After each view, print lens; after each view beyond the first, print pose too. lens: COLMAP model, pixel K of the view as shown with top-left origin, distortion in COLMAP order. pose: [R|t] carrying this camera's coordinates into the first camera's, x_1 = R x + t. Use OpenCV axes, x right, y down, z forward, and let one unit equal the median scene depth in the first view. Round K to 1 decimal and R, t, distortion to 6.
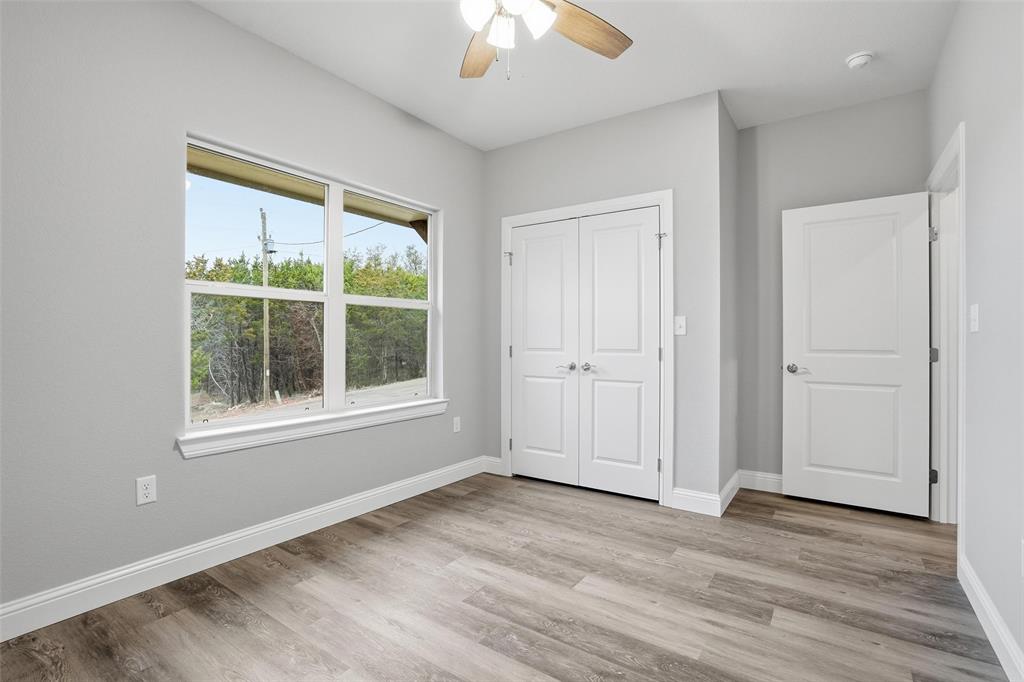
lens RADIAL K [[478.3, 0, 510.8], [0, 478.3, 336.0], [0, 0, 1]] dist [-0.054820, 0.022609]
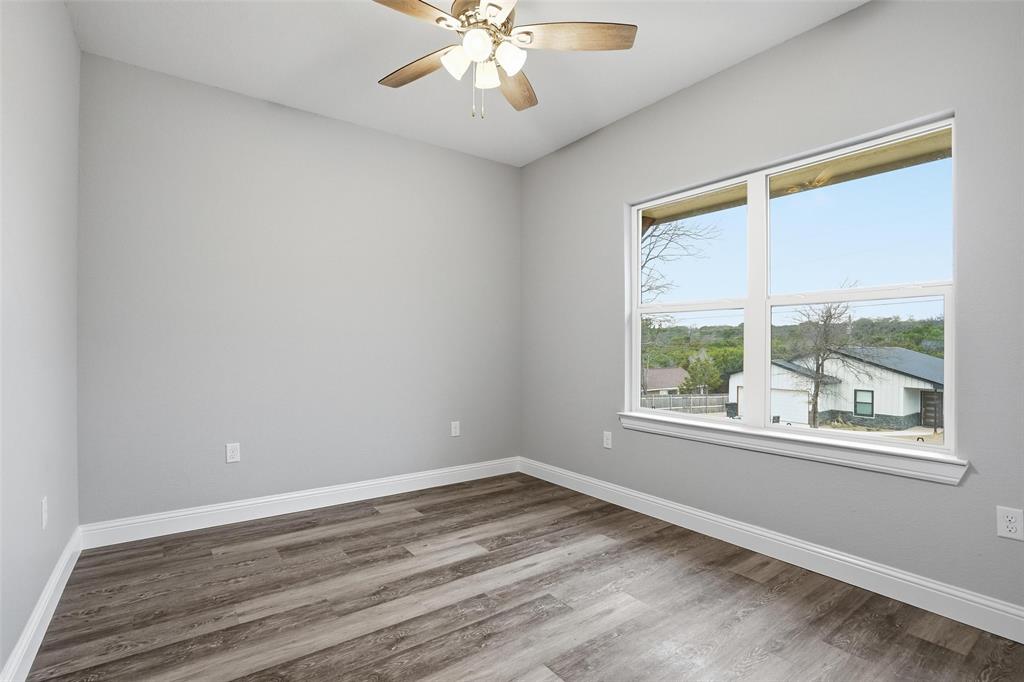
lens RADIAL K [[481.2, 0, 515.2], [0, 481.2, 343.4], [0, 0, 1]] dist [-0.058608, 0.023357]
pose [[-0.314926, -0.008468, -0.949078, 0.956165], [0.002460, 0.999950, -0.009738, 0.012268], [0.949113, -0.005401, -0.314890, 1.294339]]
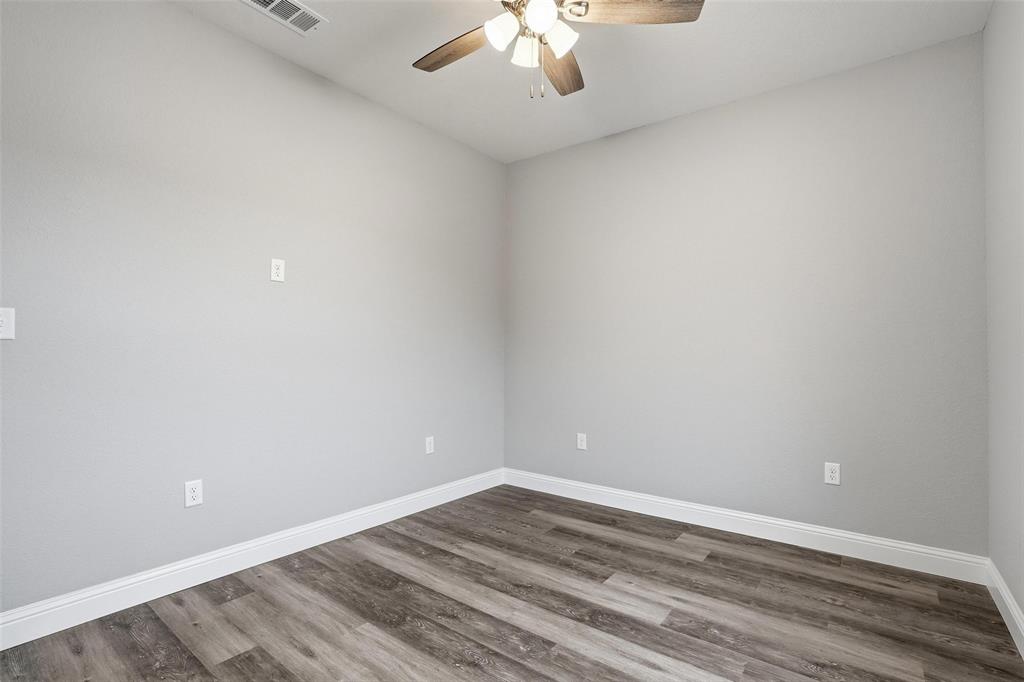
lens RADIAL K [[481.2, 0, 515.2], [0, 481.2, 343.4], [0, 0, 1]] dist [-0.058608, 0.023357]
pose [[-0.999241, -0.005262, 0.038594, -0.012091], [-0.006069, 0.999765, -0.020828, 0.009453], [-0.038476, -0.021046, -0.999038, 1.814116]]
